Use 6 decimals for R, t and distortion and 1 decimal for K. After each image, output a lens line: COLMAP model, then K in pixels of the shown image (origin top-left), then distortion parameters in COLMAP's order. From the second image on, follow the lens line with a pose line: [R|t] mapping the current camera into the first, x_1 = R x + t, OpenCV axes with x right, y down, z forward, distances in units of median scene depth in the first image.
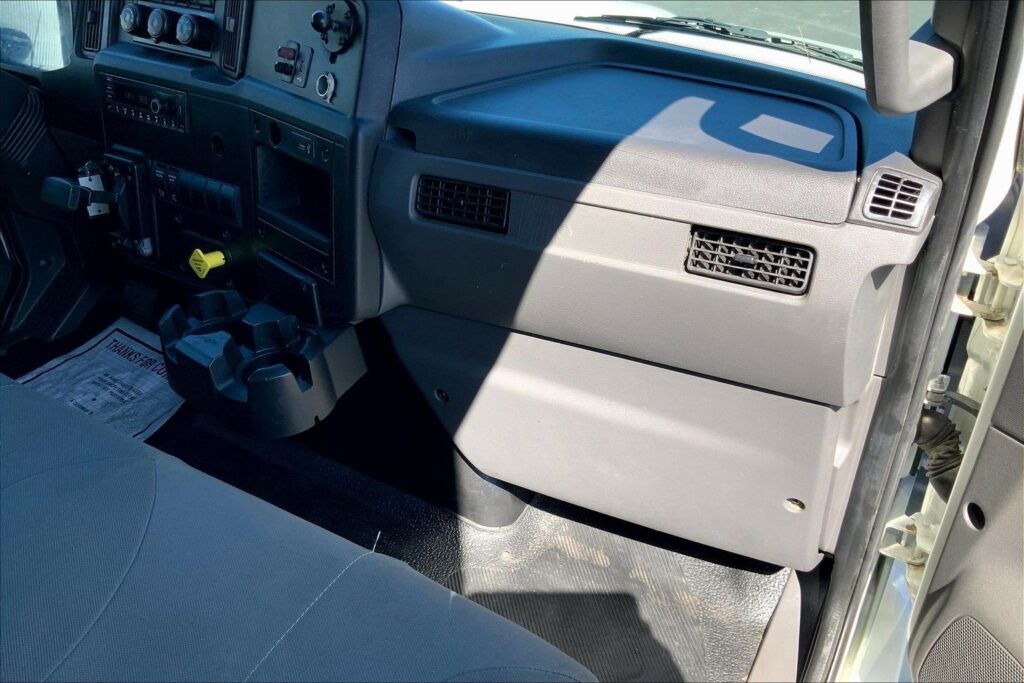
lens RADIAL K [[851.8, 0, 512.0], [0, 851.8, 341.5], [0, 0, 1]] dist [0.104145, -0.240972]
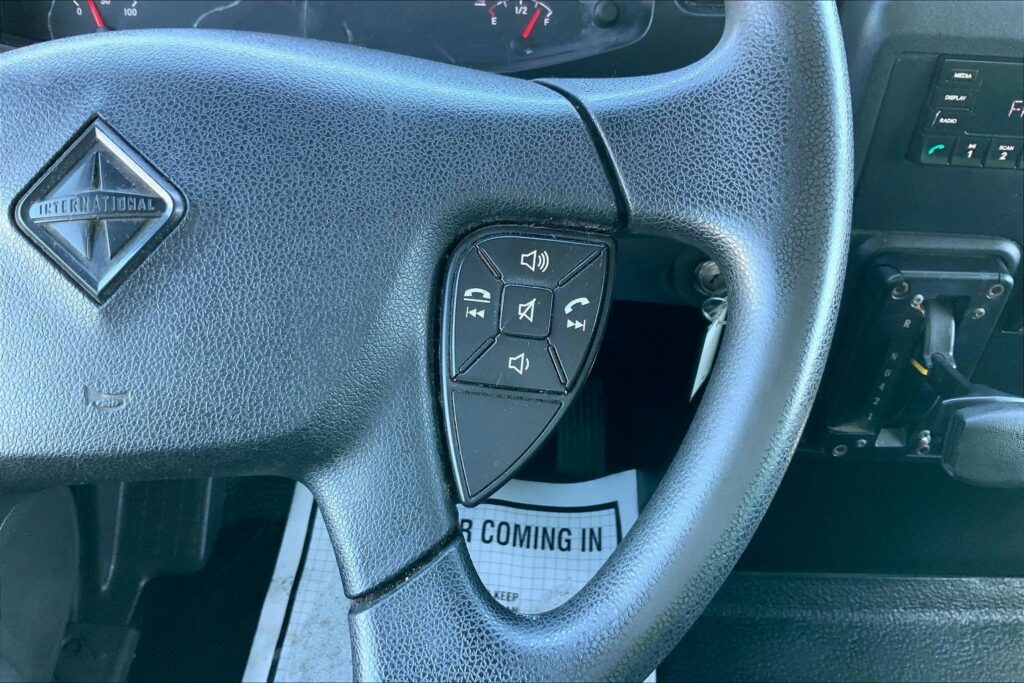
lens RADIAL K [[851.8, 0, 512.0], [0, 851.8, 341.5], [0, 0, 1]] dist [0.104145, -0.240972]
pose [[0.854119, -0.367417, 0.368082, -0.789163], [0.250873, 0.911029, 0.327244, -0.365548], [-0.455569, -0.187163, 0.870303, 0.763327]]
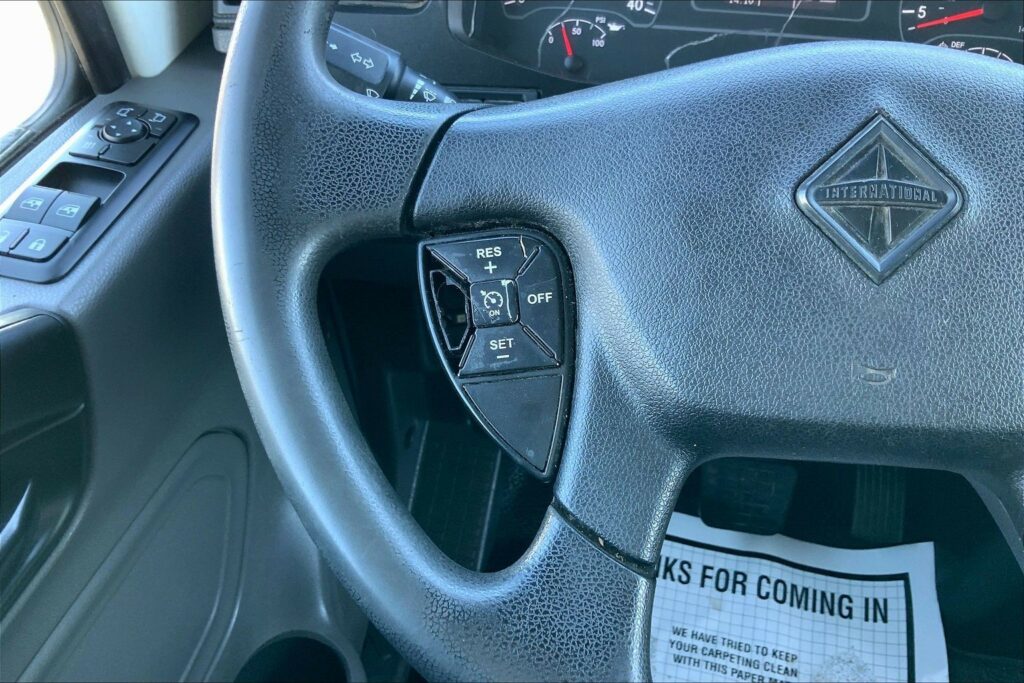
lens RADIAL K [[851.8, 0, 512.0], [0, 851.8, 341.5], [0, 0, 1]] dist [0.104145, -0.240972]
pose [[0.931419, -0.255421, 0.259264, -0.935088], [0.197633, 0.953149, 0.229015, -0.384993], [-0.305613, -0.162070, 0.938261, 0.806660]]
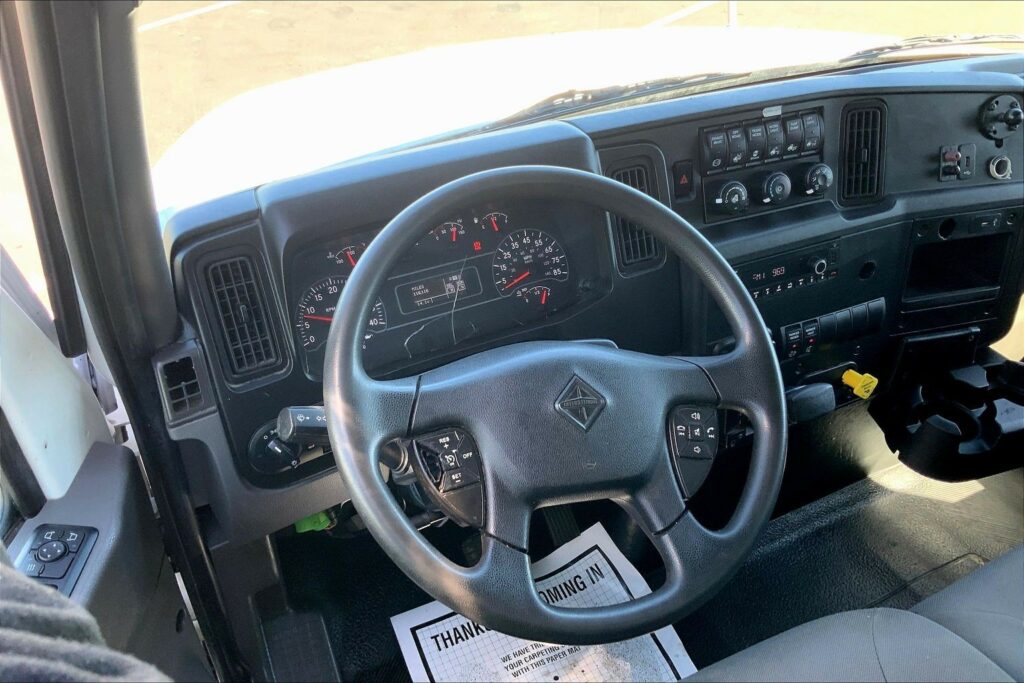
lens RADIAL K [[841.1, 0, 512.0], [0, 841.1, 341.5], [0, 0, 1]] dist [0.110324, -0.225226]
pose [[0.511968, -0.497573, 0.700222, -1.217811], [0.451885, 0.849252, 0.273076, -0.580605], [-0.730540, 0.176614, 0.659635, 0.612891]]
